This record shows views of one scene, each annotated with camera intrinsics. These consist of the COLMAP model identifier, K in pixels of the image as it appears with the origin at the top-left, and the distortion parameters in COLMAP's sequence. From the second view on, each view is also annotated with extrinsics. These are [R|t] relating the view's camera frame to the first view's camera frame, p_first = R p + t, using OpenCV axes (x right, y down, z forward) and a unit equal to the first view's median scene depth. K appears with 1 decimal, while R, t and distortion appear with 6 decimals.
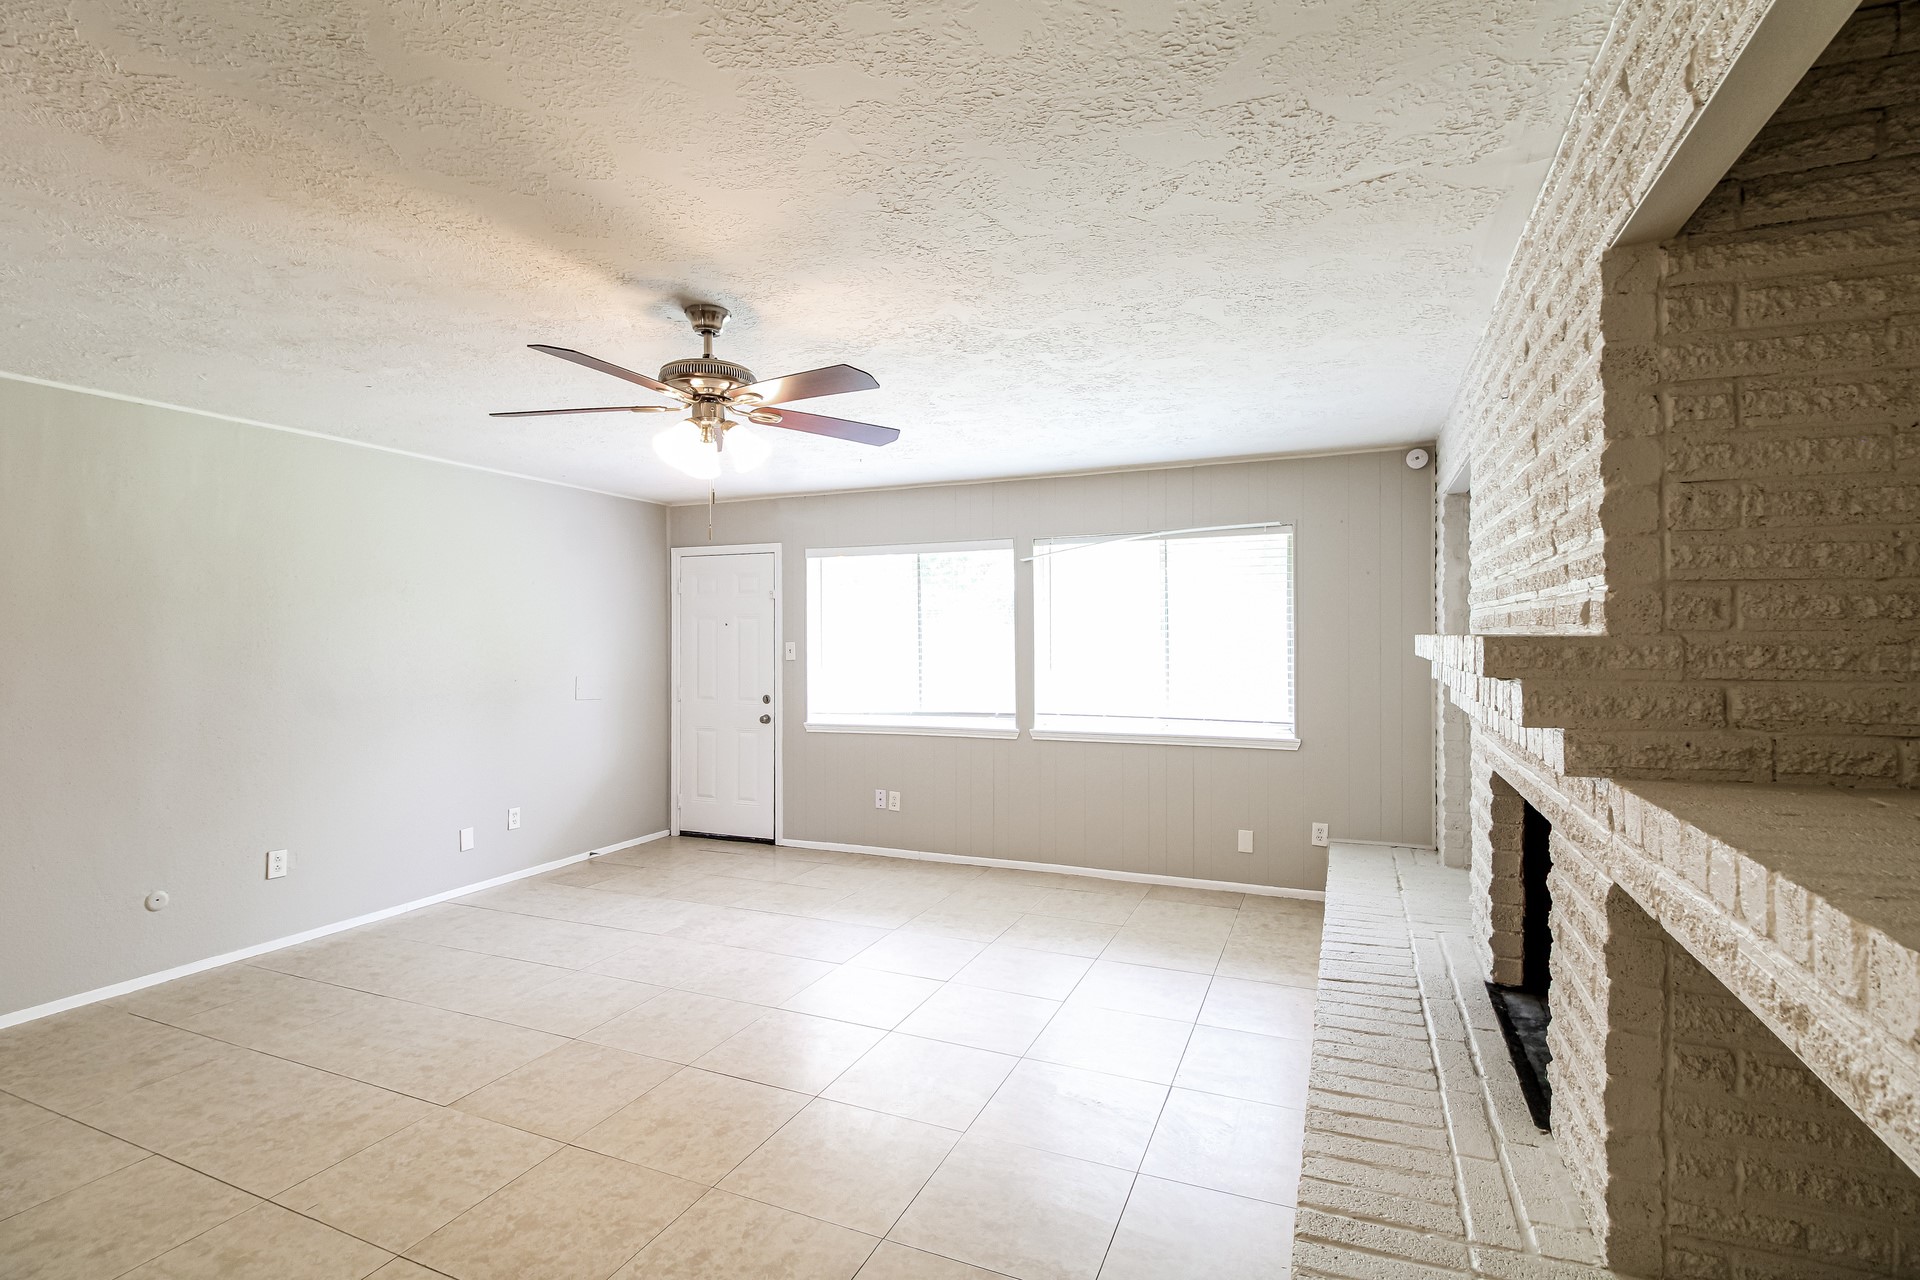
lens RADIAL K [[921.0, 0, 889.4], [0, 921.0, 635.4], [0, 0, 1]] dist [0.001837, -0.011914]
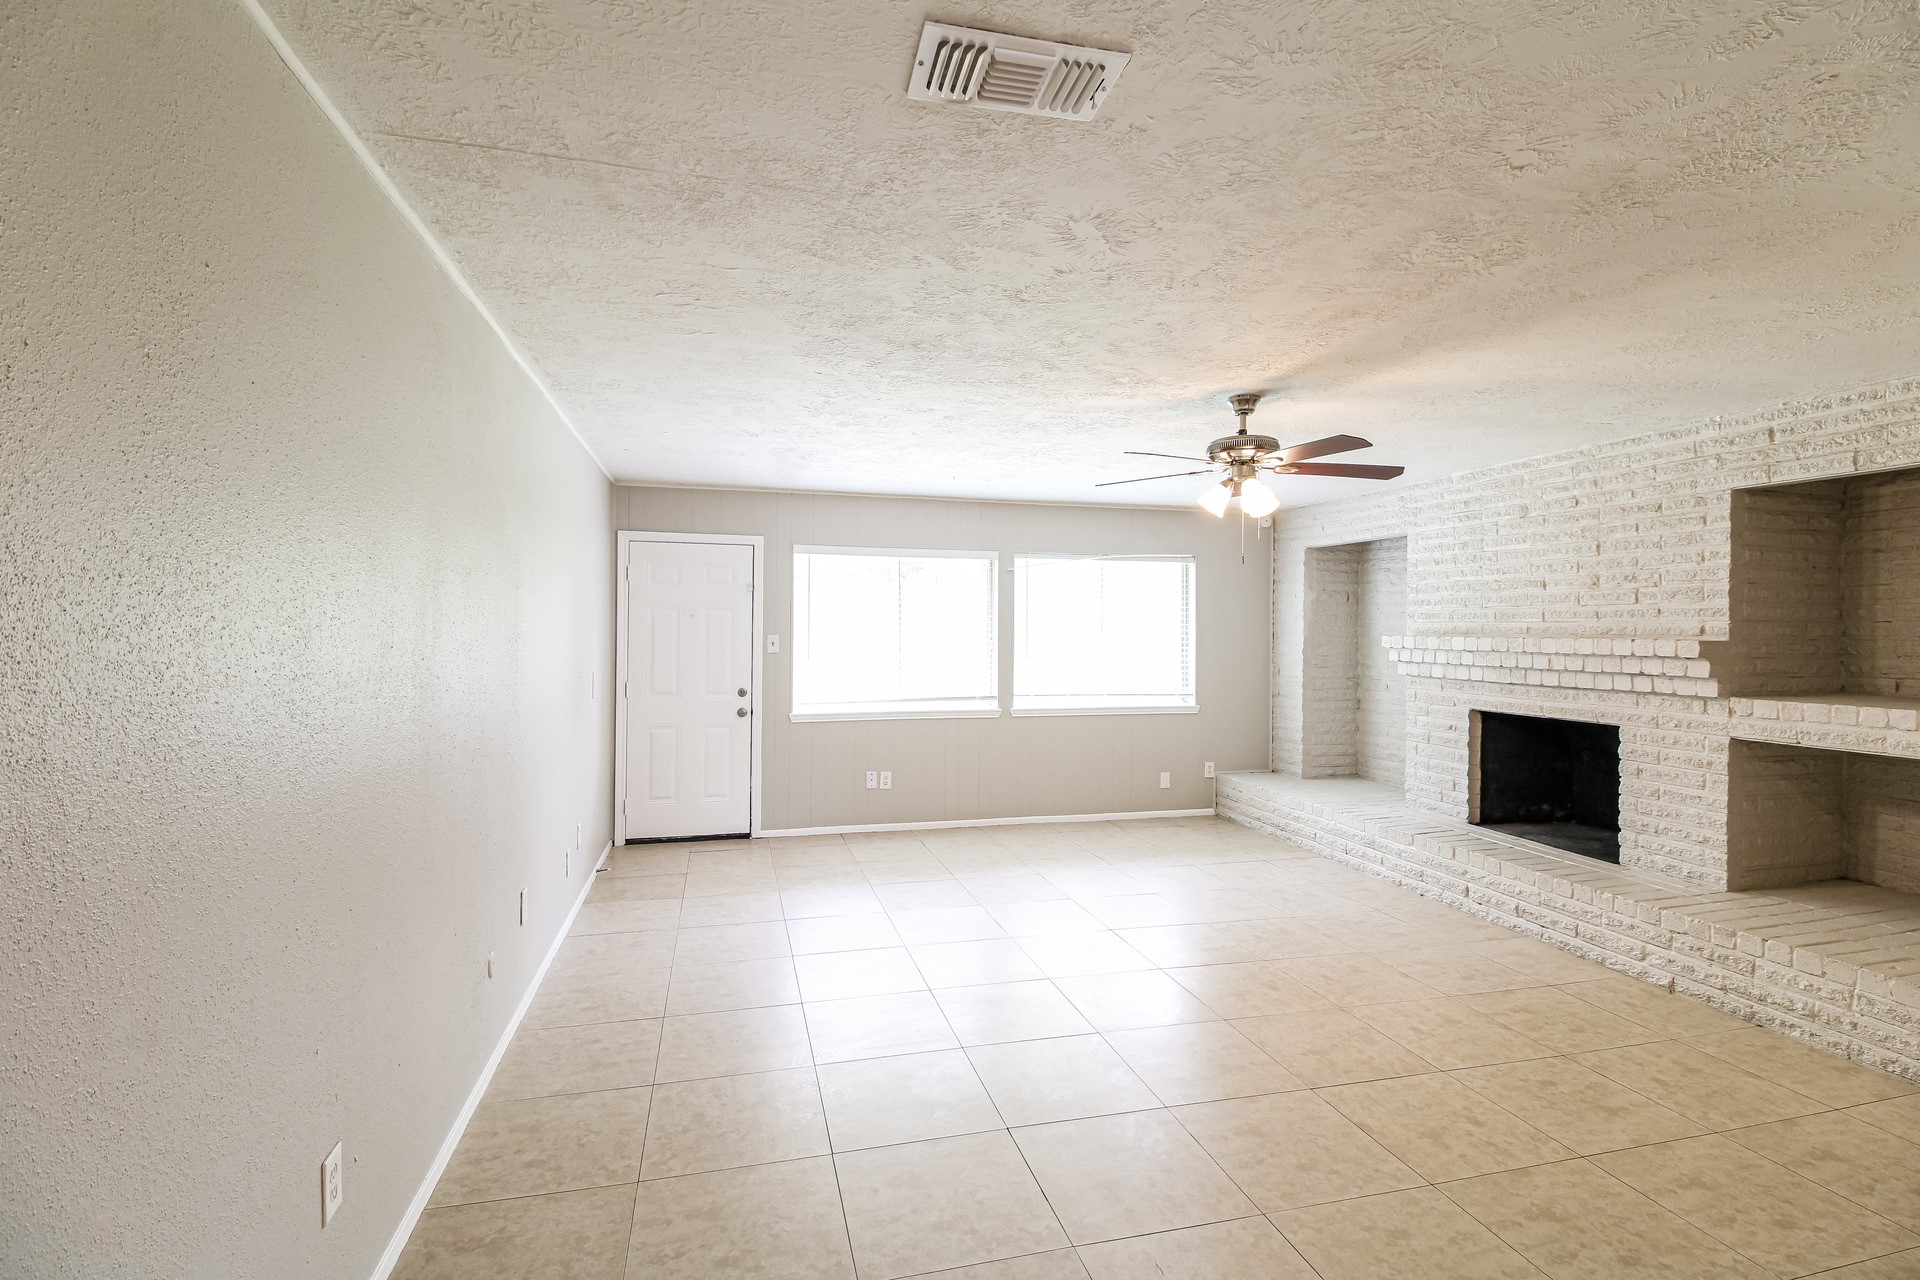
lens RADIAL K [[894.2, 0, 1001.9], [0, 894.2, 625.4], [0, 0, 1]] dist [0.002243, -0.013926]
pose [[0.782393, 0.013255, 0.622644, -0.583459], [-0.012463, 0.999907, -0.005626, -0.001079], [-0.622661, -0.003358, 0.782485, 0.082229]]
